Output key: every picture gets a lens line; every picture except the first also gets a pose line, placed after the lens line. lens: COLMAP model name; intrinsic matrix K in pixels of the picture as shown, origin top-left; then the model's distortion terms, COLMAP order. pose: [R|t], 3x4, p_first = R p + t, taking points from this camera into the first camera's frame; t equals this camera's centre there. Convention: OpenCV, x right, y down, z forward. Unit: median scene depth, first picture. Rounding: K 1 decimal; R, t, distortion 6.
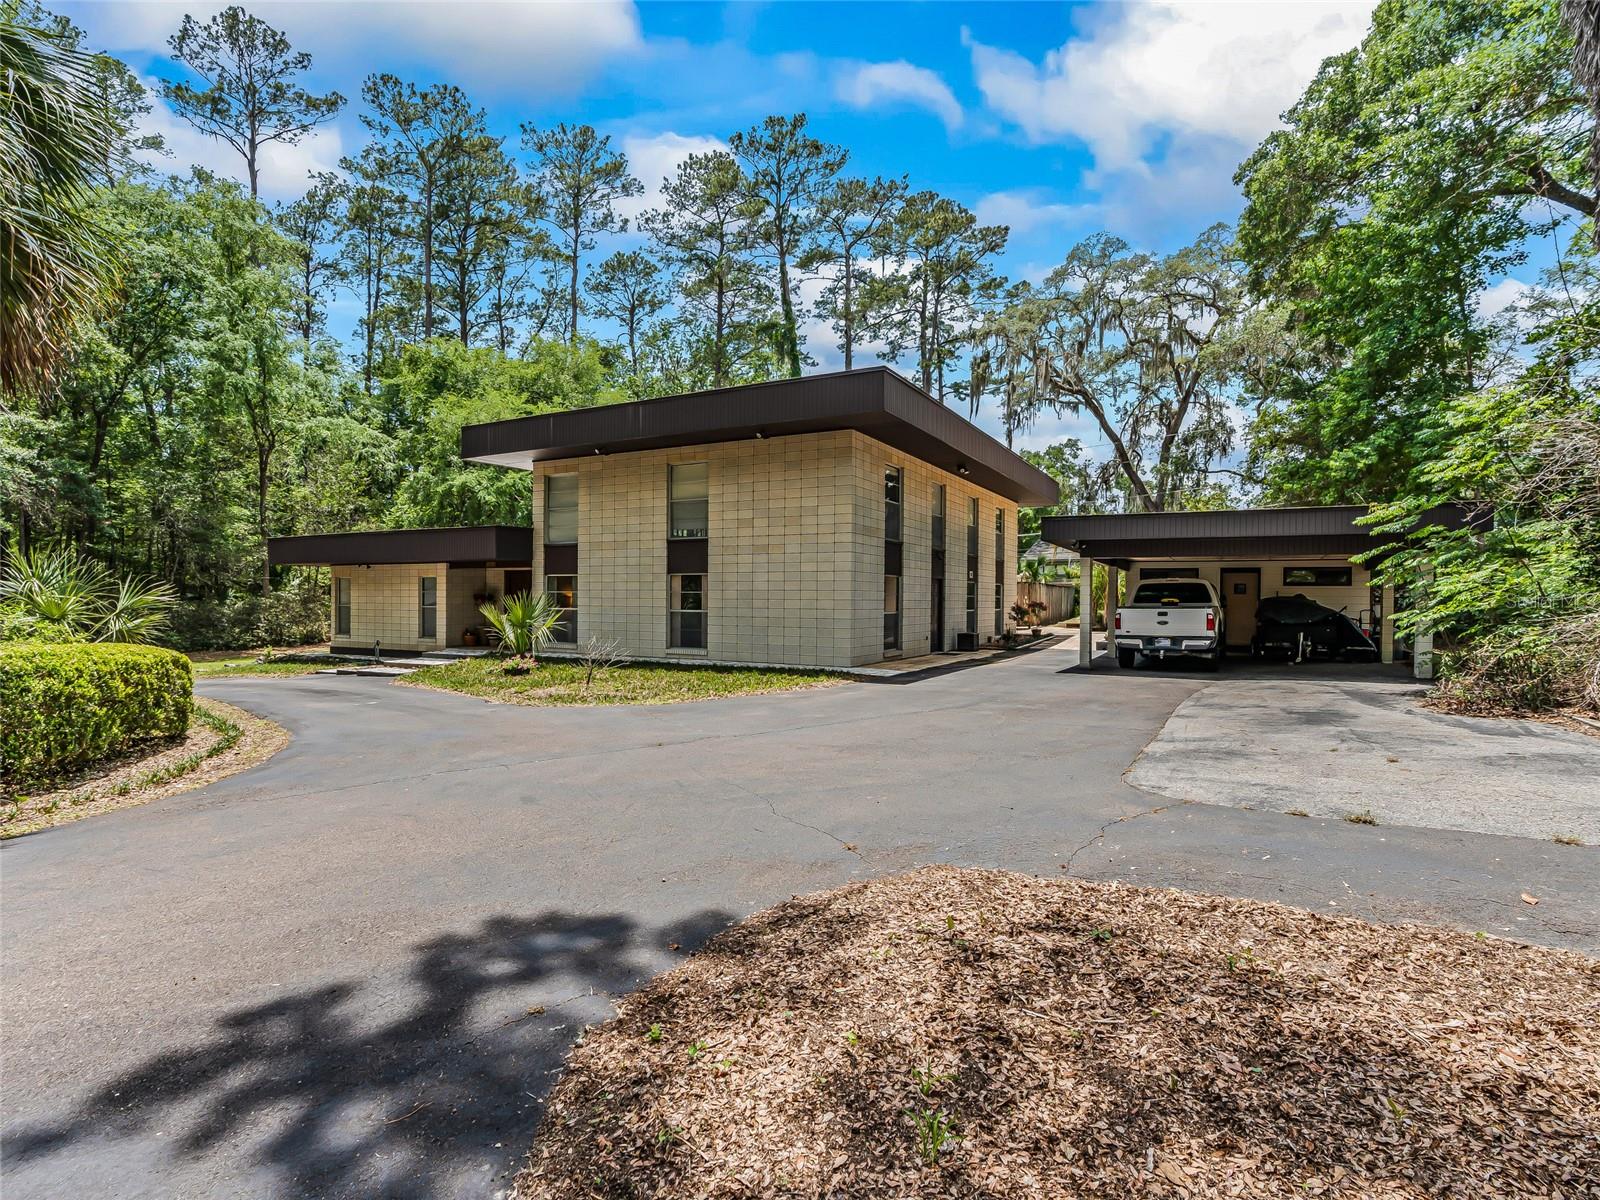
lens RADIAL K [[826.5, 0, 810.8], [0, 826.5, 608.3], [0, 0, 1]] dist [-0.022745, 0.008497]
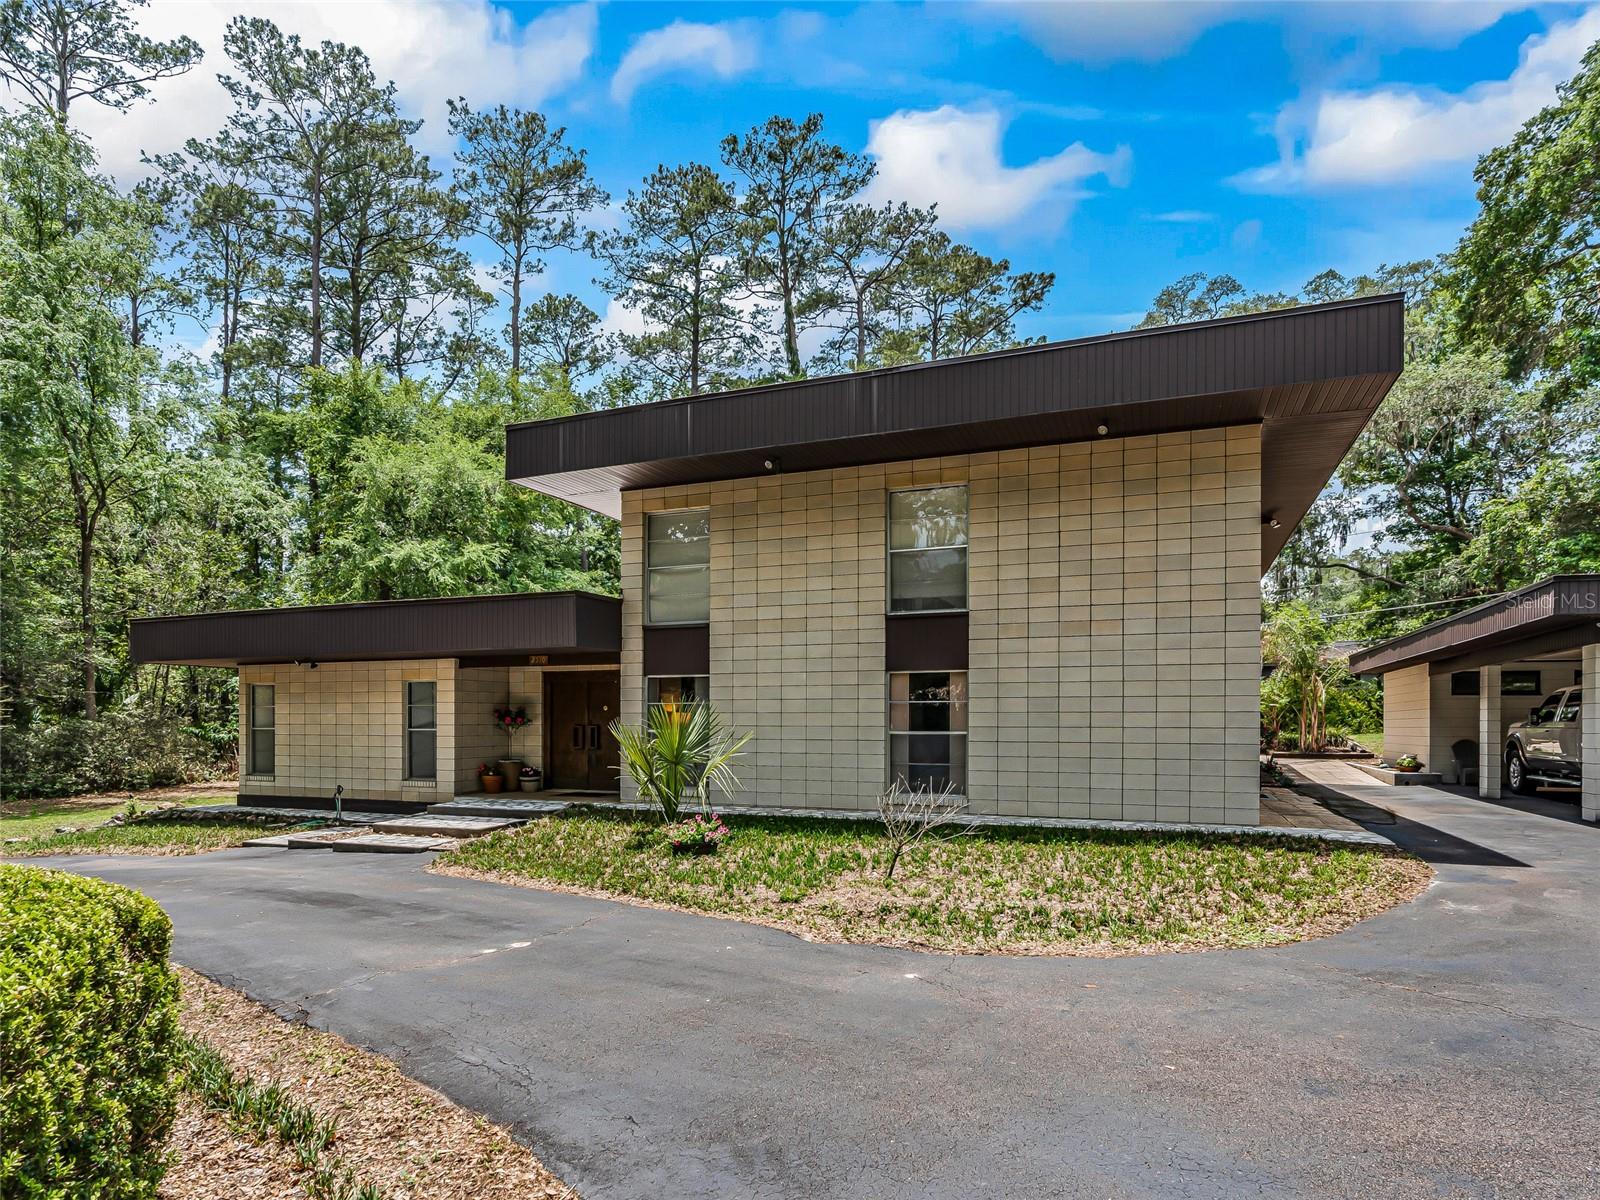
lens RADIAL K [[915.6, 0, 839.9], [0, 915.6, 726.7], [0, 0, 1]] dist [-0.019219, 0.005431]
pose [[0.991874, -0.004942, 0.127126, -0.121201], [0.005892, 0.999957, -0.007092, 0.001336], [-0.127085, 0.007784, 0.991861, 0.141775]]
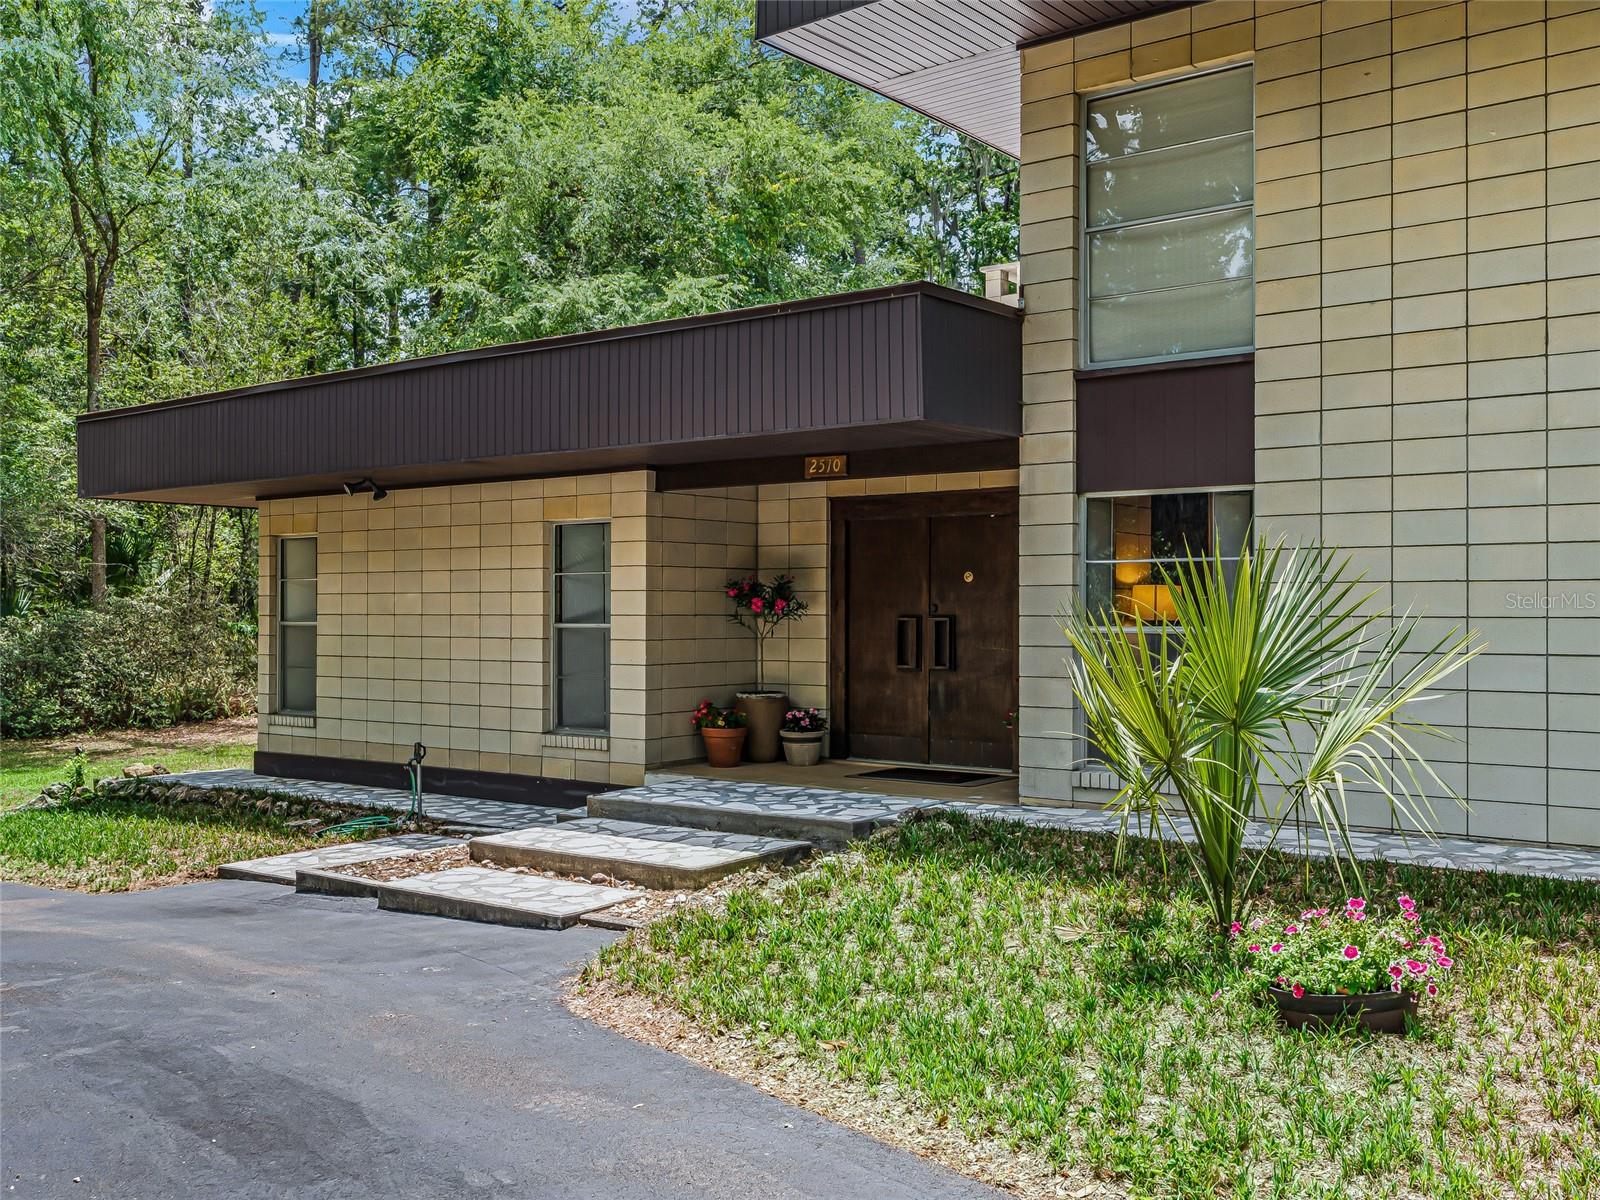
lens RADIAL K [[1587.7, 0, 802.1], [0, 1587.7, 599.2], [0, 0, 1]] dist [0.009711, 0.000000]
pose [[0.983676, -0.006751, -0.179822, -0.145509], [0.002642, 0.999730, -0.023081, 0.000960], [0.179930, 0.022229, 0.983428, 0.235705]]
